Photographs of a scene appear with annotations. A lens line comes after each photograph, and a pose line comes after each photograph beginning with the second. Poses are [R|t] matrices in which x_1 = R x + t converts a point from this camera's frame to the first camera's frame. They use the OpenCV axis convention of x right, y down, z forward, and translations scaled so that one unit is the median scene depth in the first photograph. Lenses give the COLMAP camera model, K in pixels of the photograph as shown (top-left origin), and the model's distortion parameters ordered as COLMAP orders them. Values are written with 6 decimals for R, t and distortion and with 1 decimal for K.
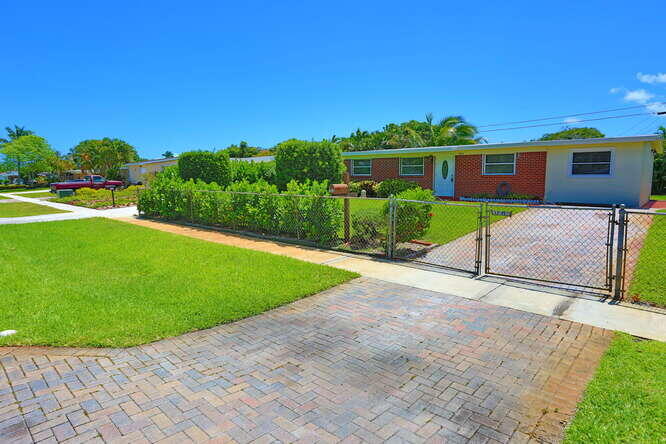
lens RADIAL K [[315.6, 0, 358.9], [0, 315.6, 217.4], [0, 0, 1]] dist [-0.035492, 0.026778]
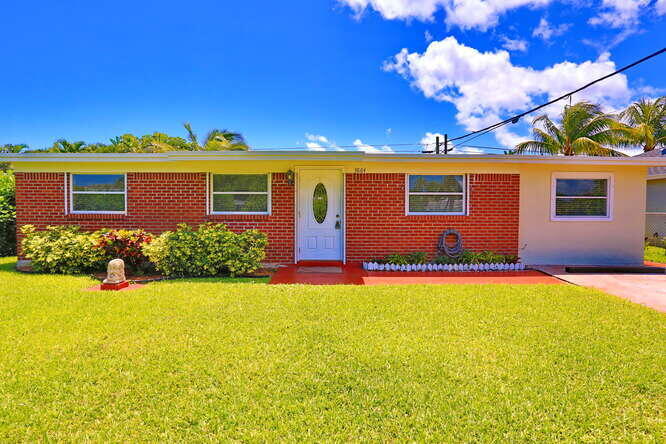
lens RADIAL K [[329.6, 0, 313.6], [0, 329.6, 220.6], [0, 0, 1]] dist [-0.061383, 0.033453]
pose [[0.787950, -0.013245, 0.615597, -0.033803], [0.072488, 0.994812, -0.071378, -0.097195], [-0.611457, 0.100865, 0.784822, 0.661487]]
